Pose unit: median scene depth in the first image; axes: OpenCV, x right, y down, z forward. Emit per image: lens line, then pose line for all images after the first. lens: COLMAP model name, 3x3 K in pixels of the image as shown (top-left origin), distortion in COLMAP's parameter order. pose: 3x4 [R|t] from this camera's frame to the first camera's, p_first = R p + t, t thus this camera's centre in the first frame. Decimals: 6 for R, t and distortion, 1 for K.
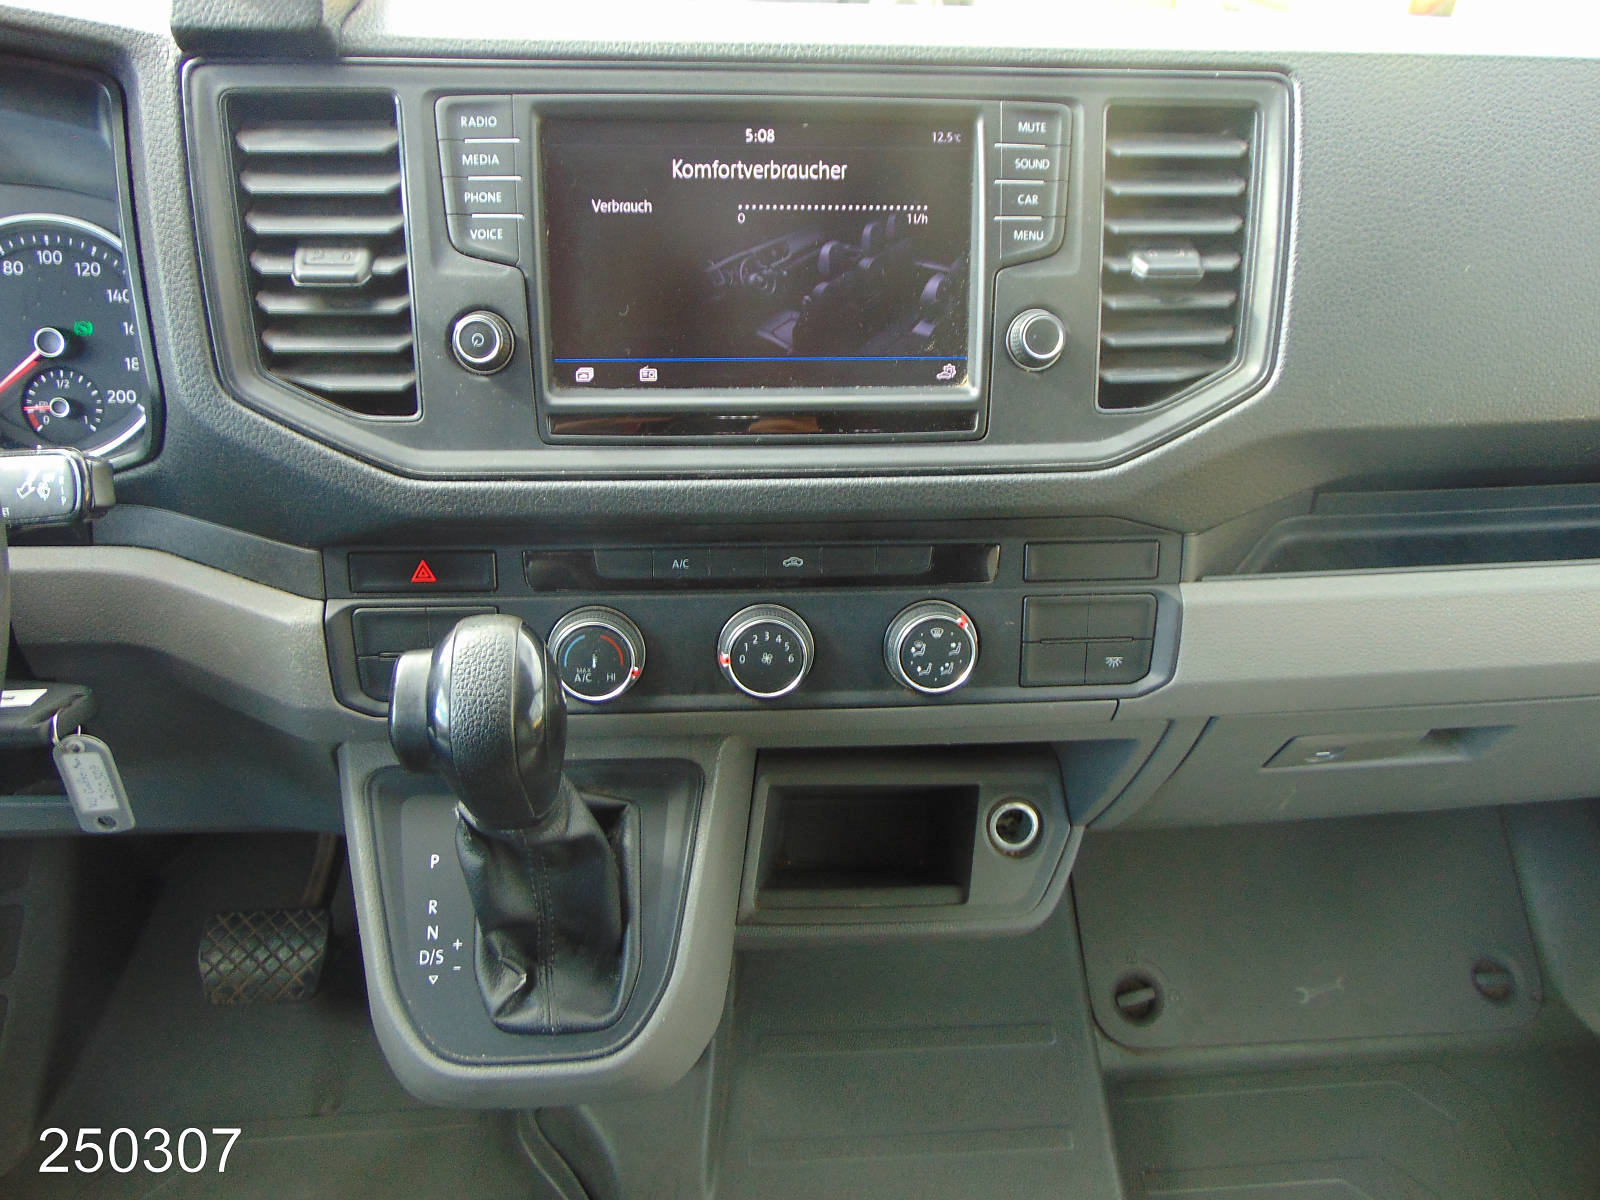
lens RADIAL K [[1250.0, 0, 800.0], [0, 1250.0, 600.0], [0, 0, 1]] dist [-0.018987, 0.092825]
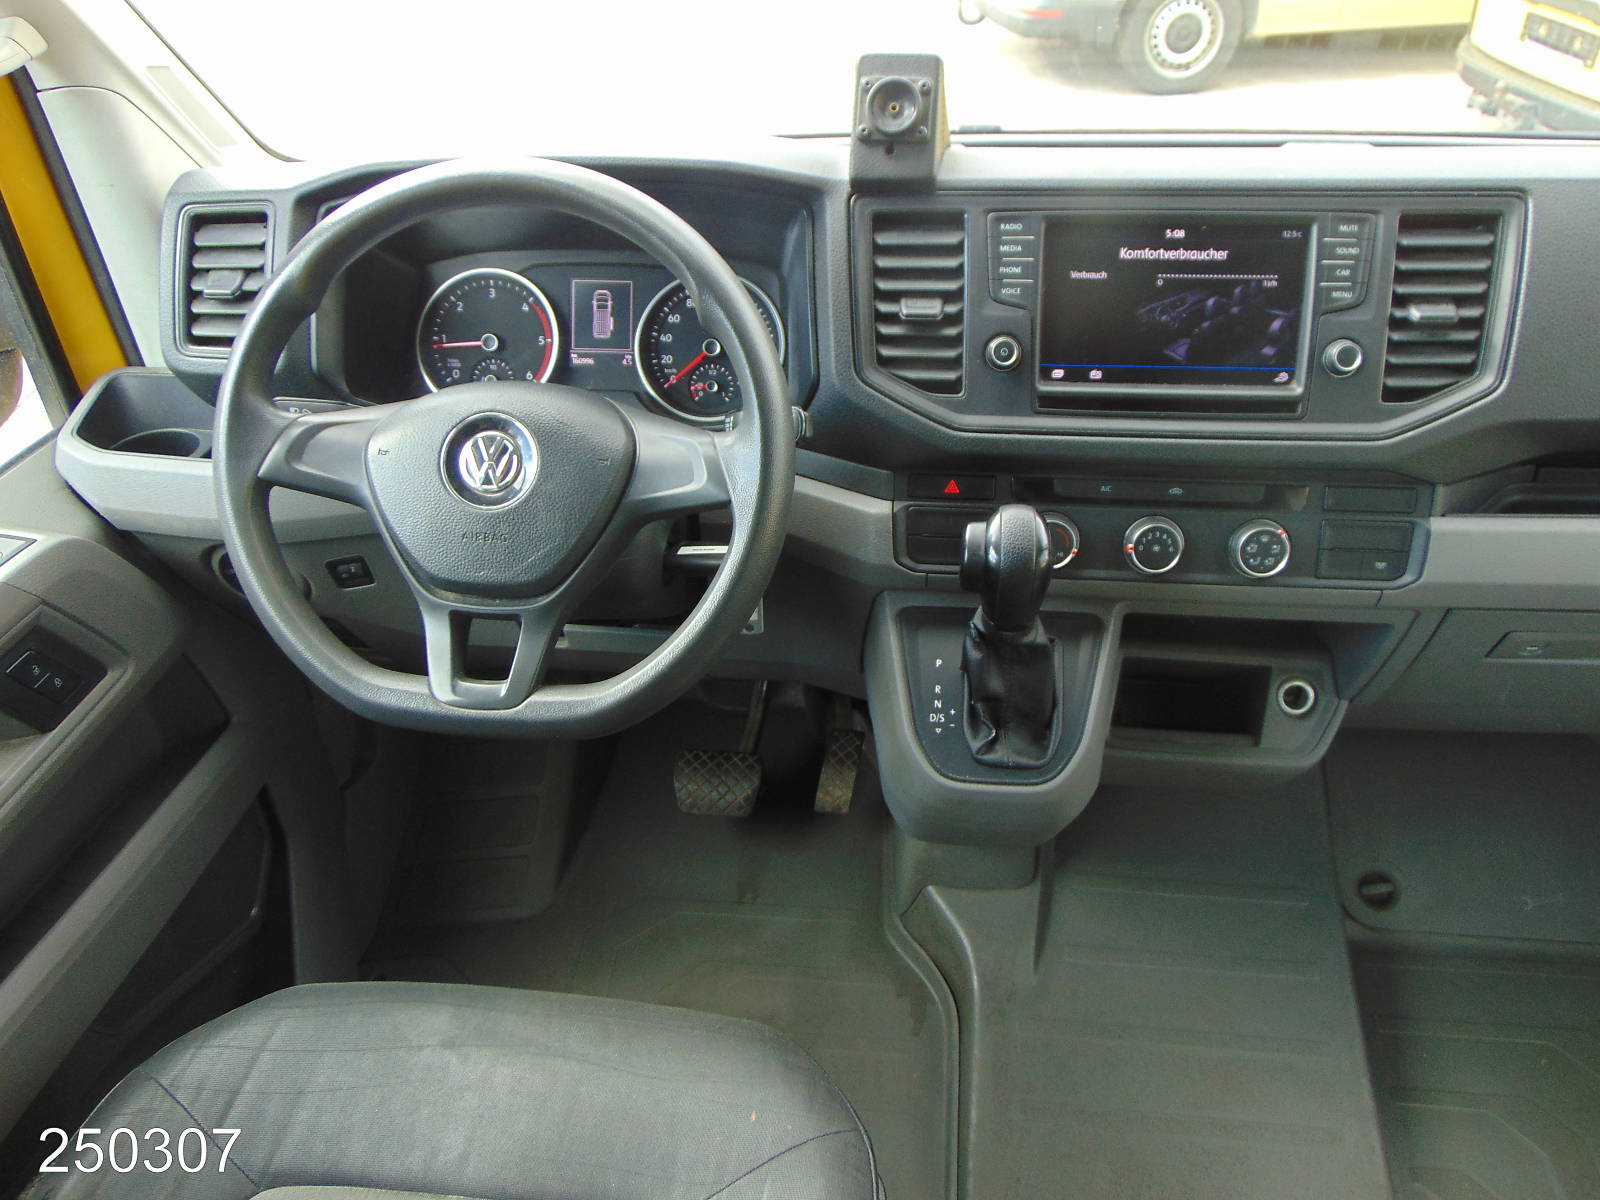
lens RADIAL K [[1250.0, 0, 800.0], [0, 1250.0, 600.0], [0, 0, 1]] dist [-0.018987, 0.092825]
pose [[0.982436, 0.057758, -0.177437, -0.192806], [-0.058457, 0.998289, 0.001294, 0.140525], [0.177208, 0.009101, 0.984131, -0.705728]]
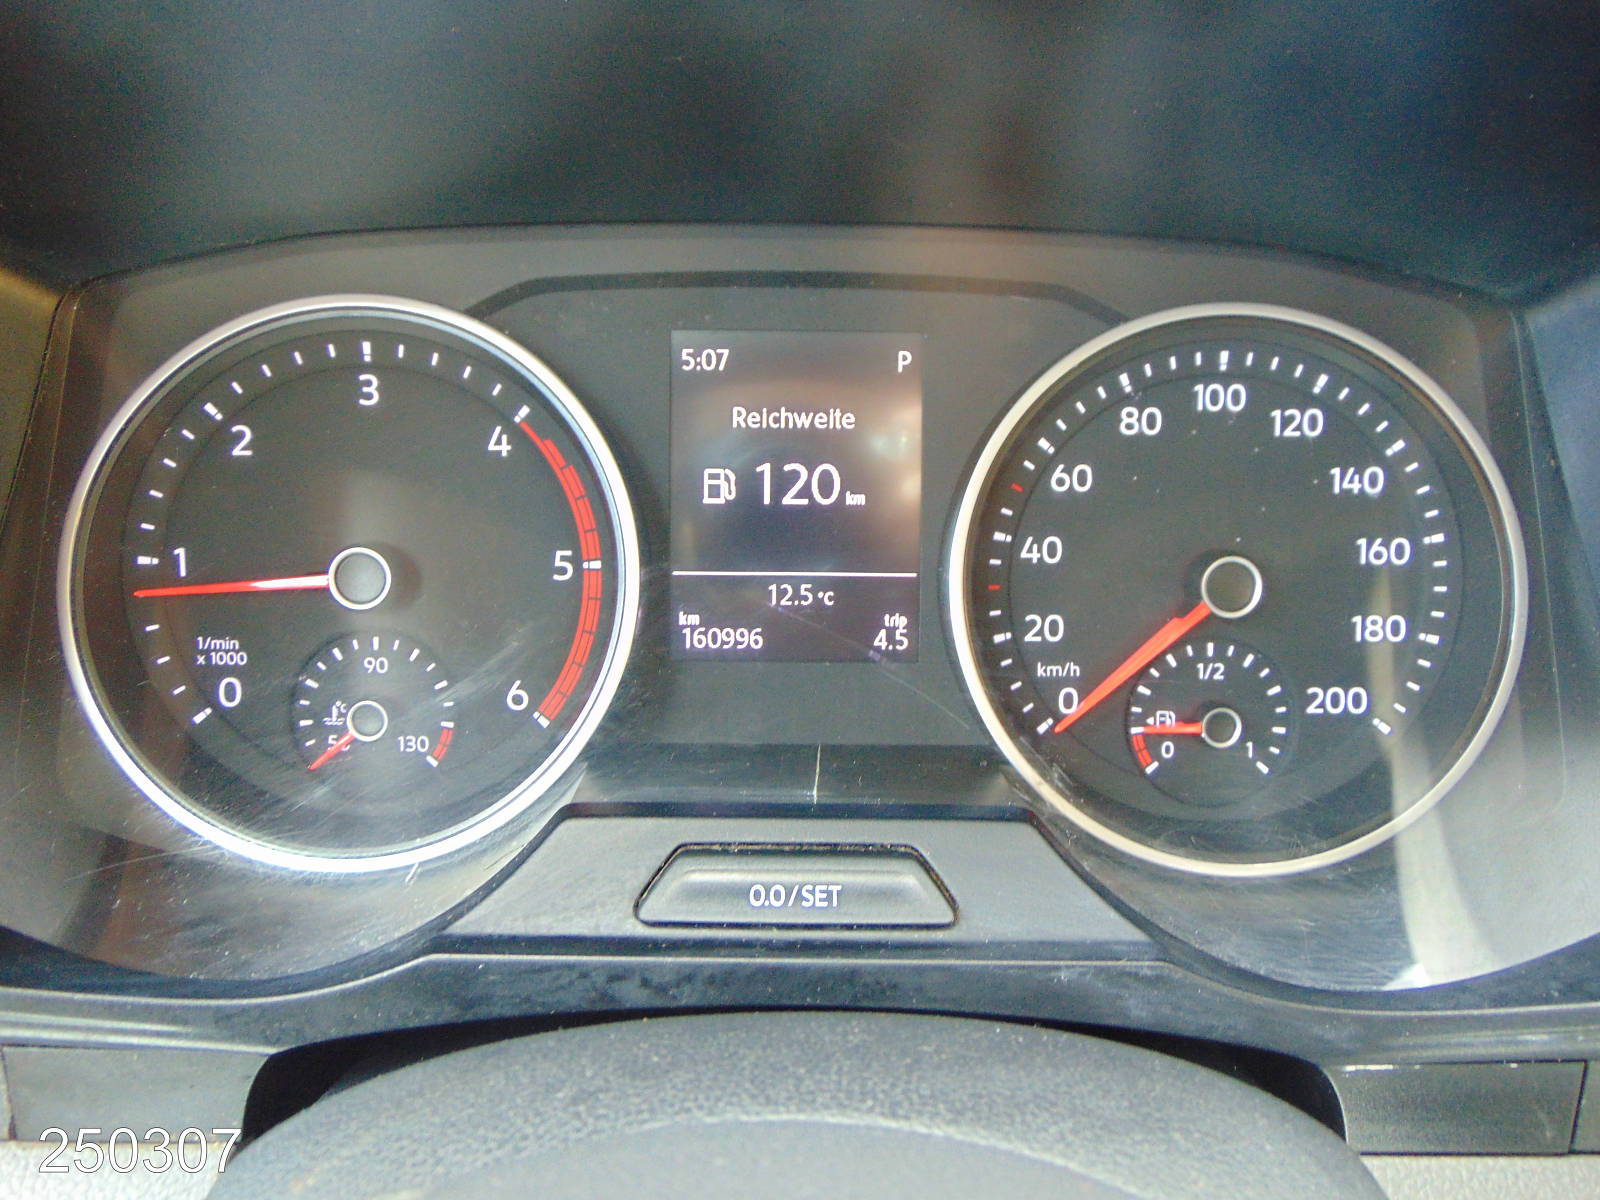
lens RADIAL K [[1250.0, 0, 800.0], [0, 1250.0, 600.0], [0, 0, 1]] dist [-0.018987, 0.092825]
pose [[0.996988, 0.019449, -0.075072, -0.826160], [-0.024936, 0.997030, -0.072860, -0.190263], [0.073432, 0.074513, 0.994513, 0.641082]]
